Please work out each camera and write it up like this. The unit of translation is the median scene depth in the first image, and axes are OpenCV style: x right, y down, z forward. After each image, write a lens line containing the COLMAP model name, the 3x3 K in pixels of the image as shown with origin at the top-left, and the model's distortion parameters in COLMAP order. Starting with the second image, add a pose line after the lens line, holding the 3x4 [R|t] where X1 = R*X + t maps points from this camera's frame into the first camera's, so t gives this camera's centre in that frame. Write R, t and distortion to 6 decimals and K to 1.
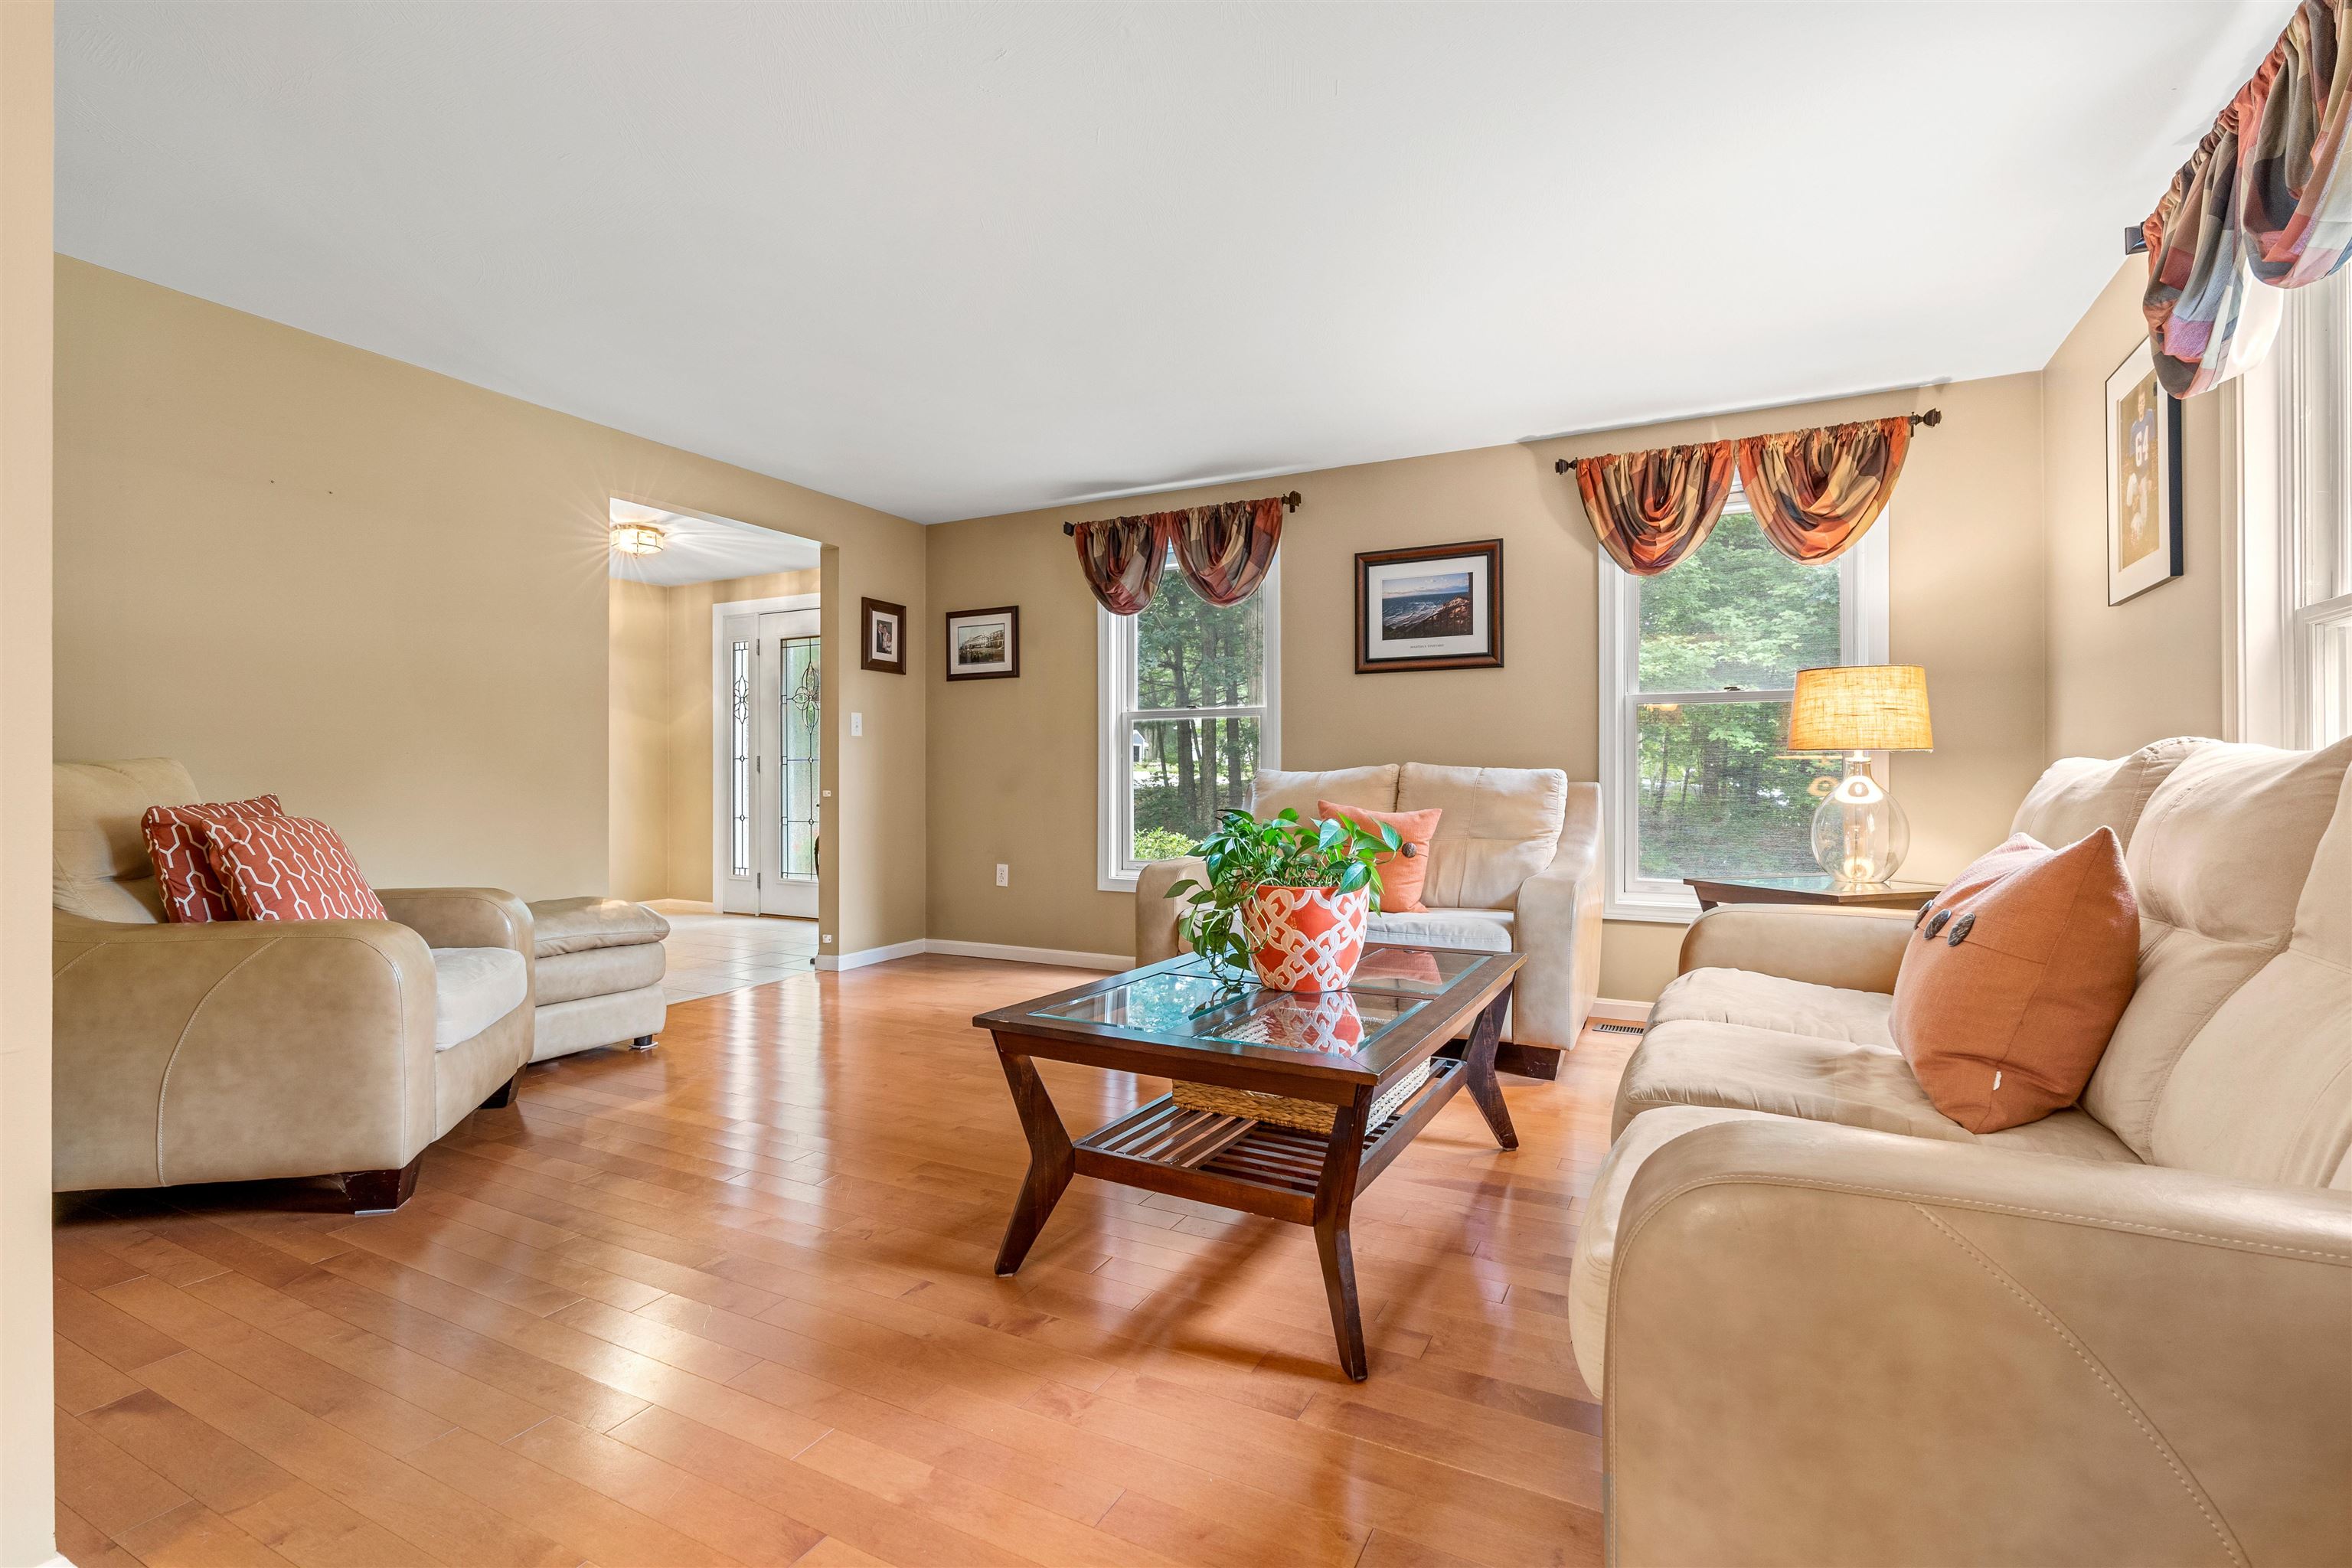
lens RADIAL K [[1037.1, 0, 1171.4], [0, 1037.1, 777.9], [0, 0, 1]] dist [-0.027982, 0.000027]
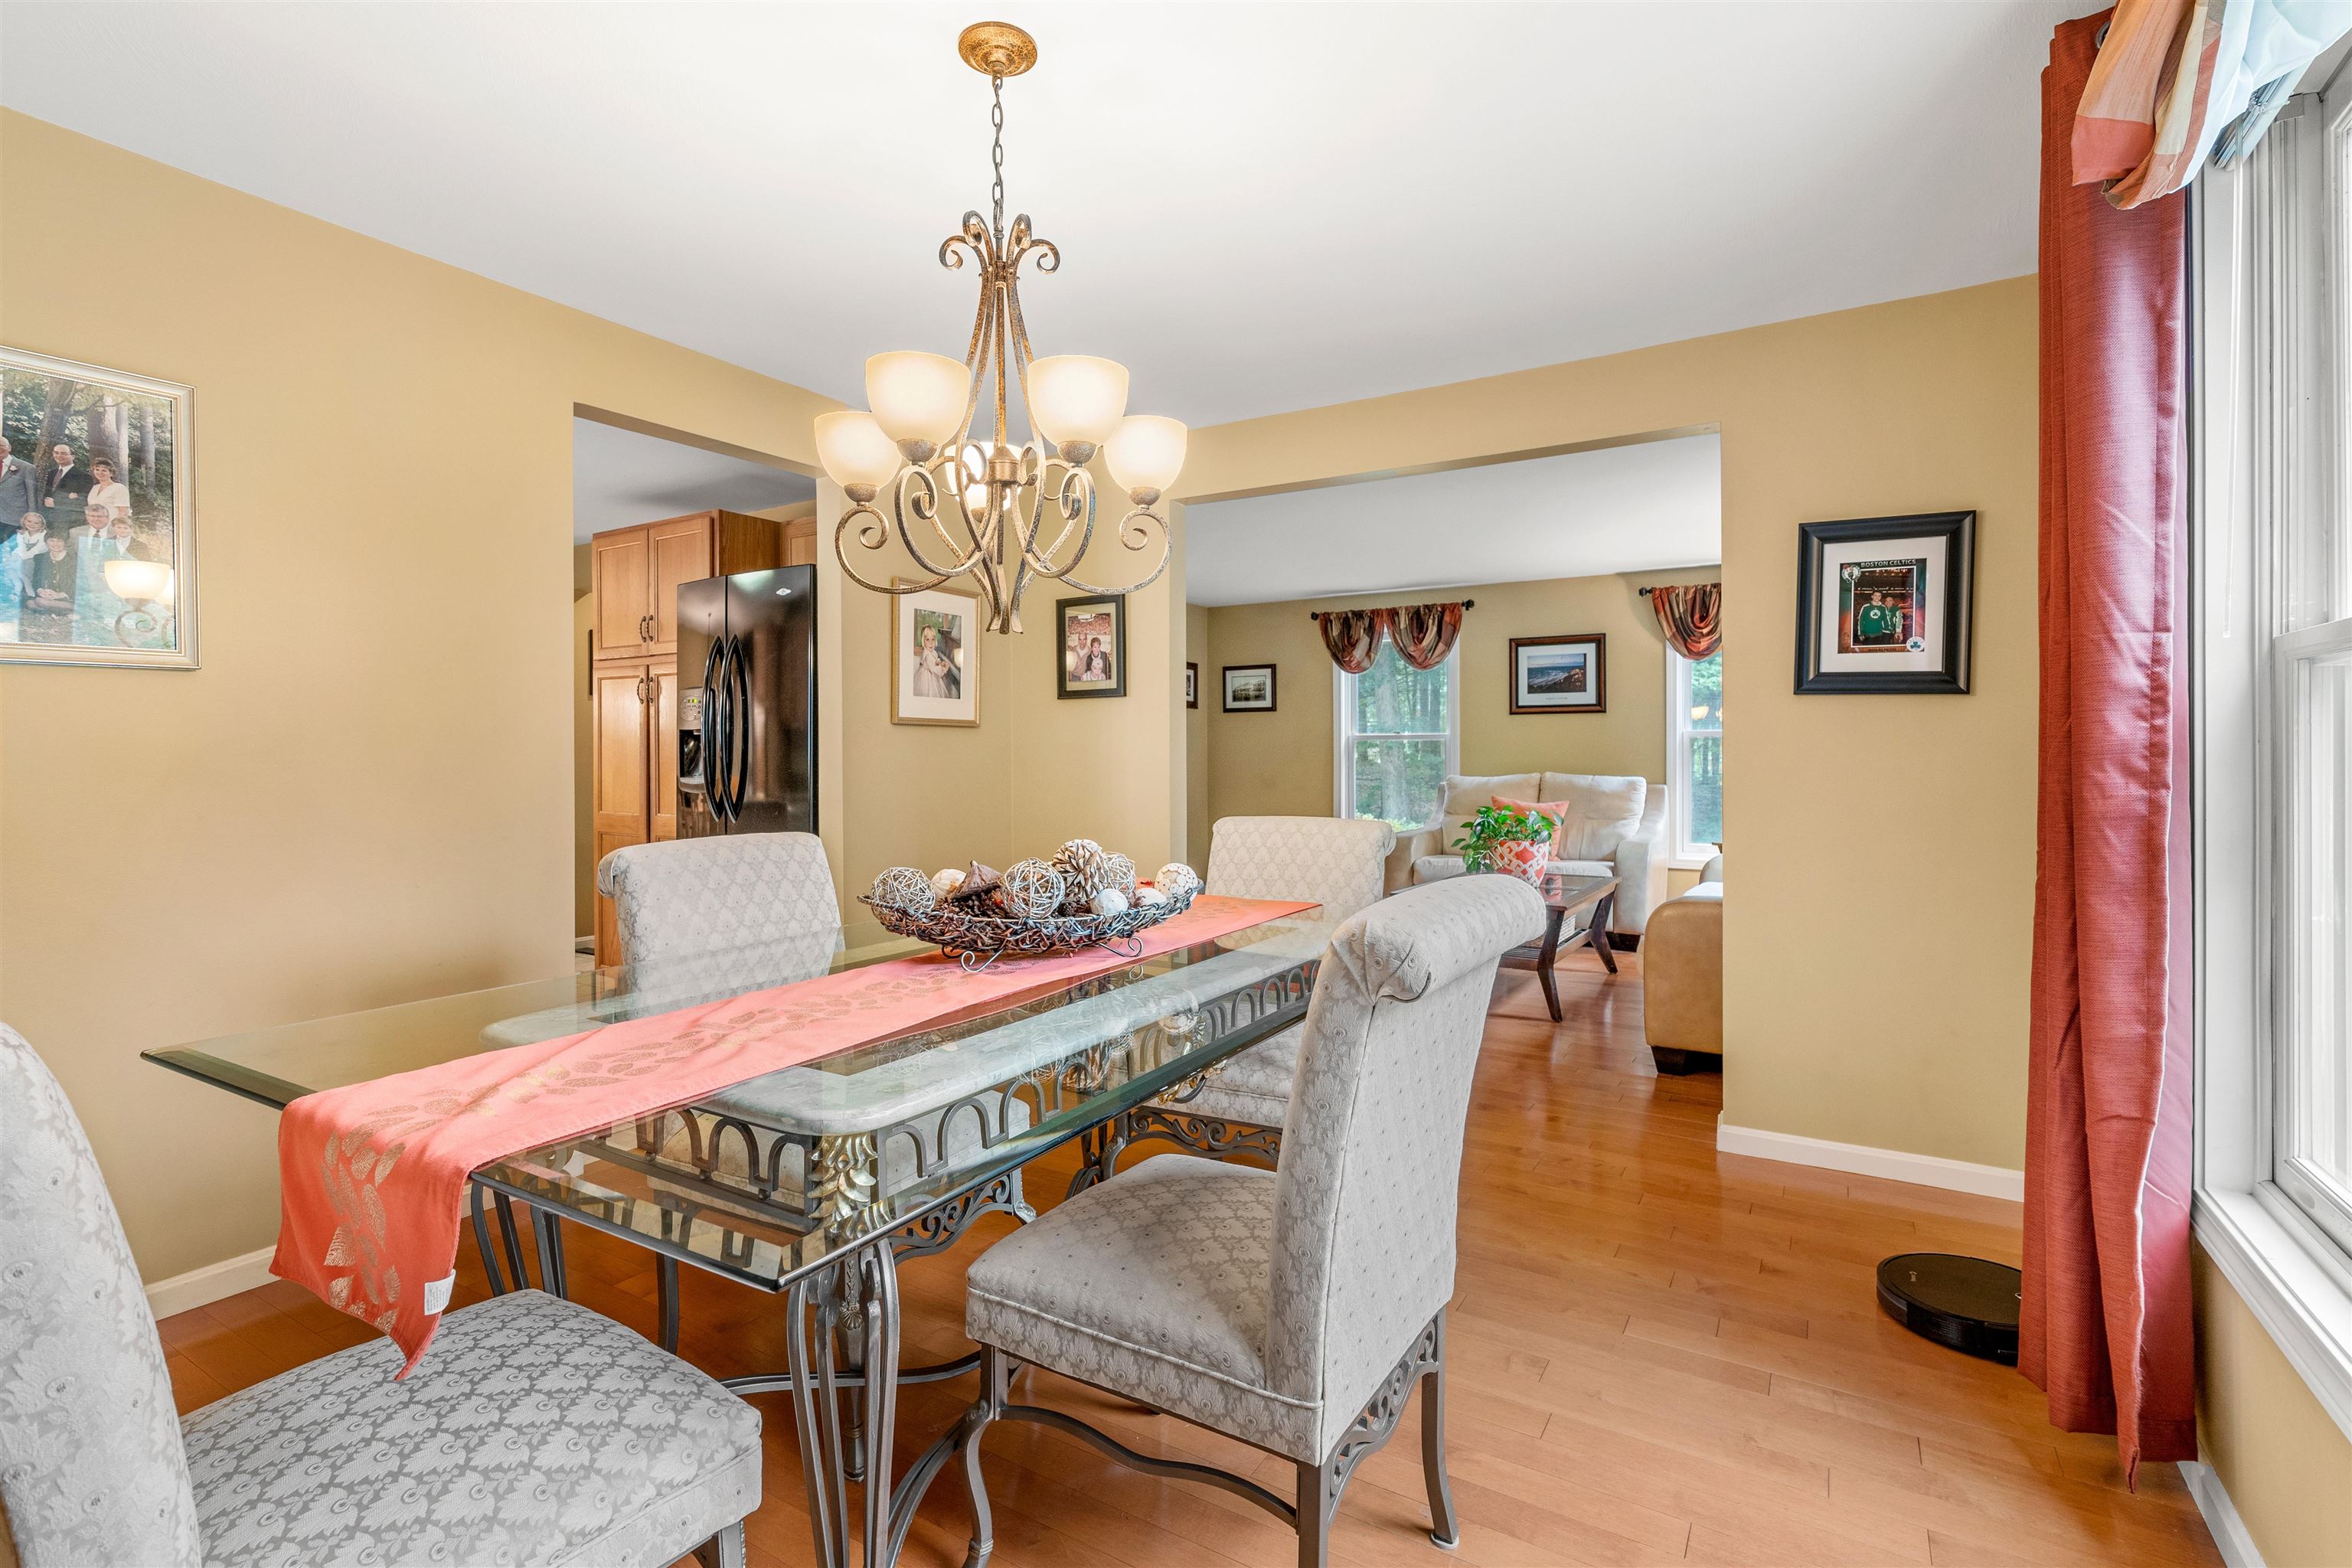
lens RADIAL K [[1079.3, 0, 1177.7], [0, 1079.3, 758.1], [0, 0, 1]] dist [-0.001760, -0.000236]
pose [[0.998376, -0.003463, -0.056857, -0.237639], [0.003789, 0.999977, 0.005620, -0.045398], [0.056837, -0.005826, 0.998366, -0.682826]]
